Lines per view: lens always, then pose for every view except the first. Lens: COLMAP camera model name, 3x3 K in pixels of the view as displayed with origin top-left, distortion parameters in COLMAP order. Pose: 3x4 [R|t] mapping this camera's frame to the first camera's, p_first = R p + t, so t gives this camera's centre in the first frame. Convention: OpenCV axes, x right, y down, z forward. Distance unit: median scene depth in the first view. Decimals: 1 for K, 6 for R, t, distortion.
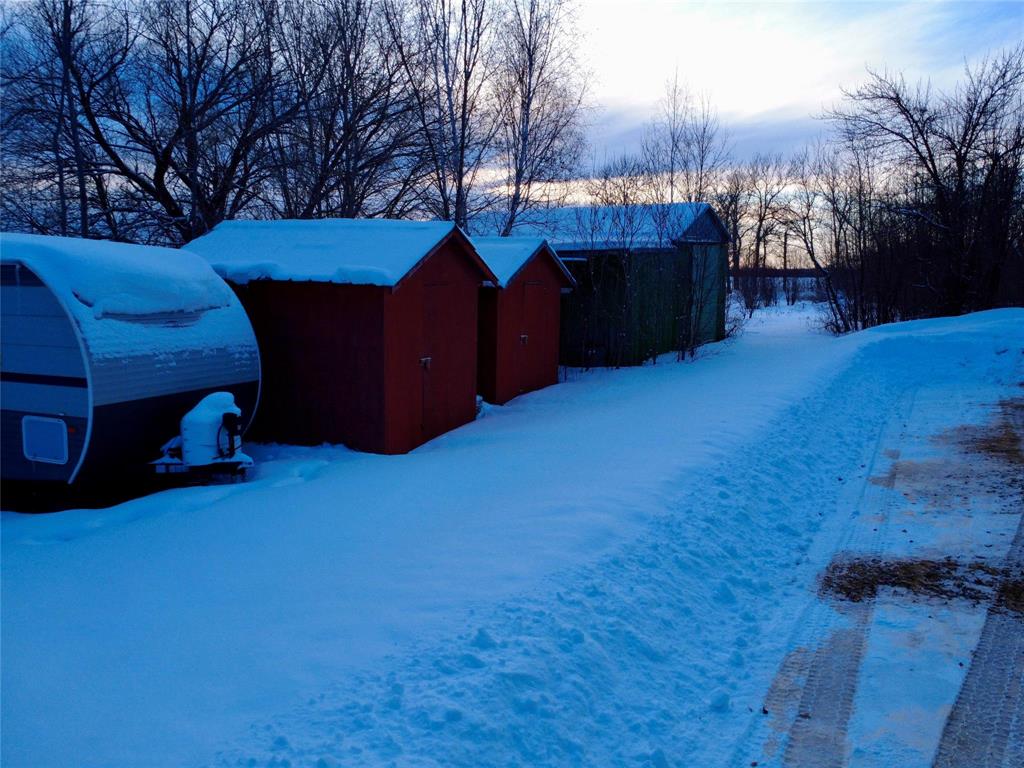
lens RADIAL K [[757.7, 0, 512.4], [0, 757.7, 386.6], [0, 0, 1]] dist [-0.011201, 0.012967]
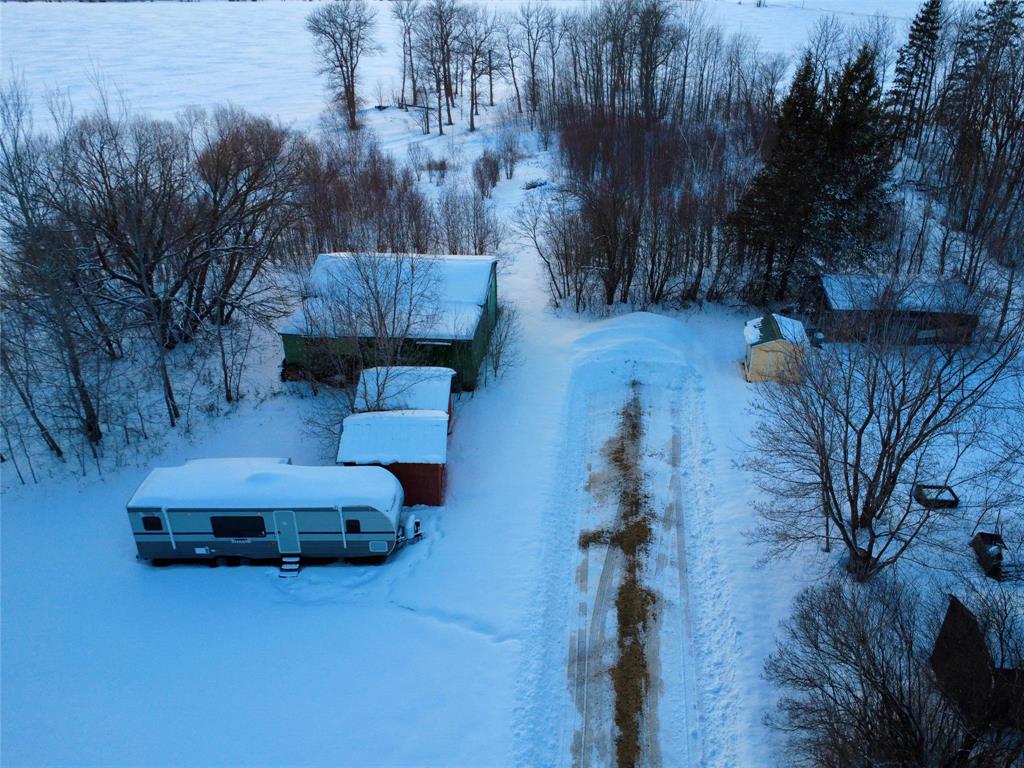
lens RADIAL K [[757.7, 0, 508.4], [0, 757.7, 386.3], [0, 0, 1]] dist [-0.011201, 0.012967]
pose [[0.924945, -0.177796, 0.335955, -0.797773], [0.049200, 0.932423, 0.358004, -1.341444], [-0.376904, -0.314605, 0.871187, -1.498026]]
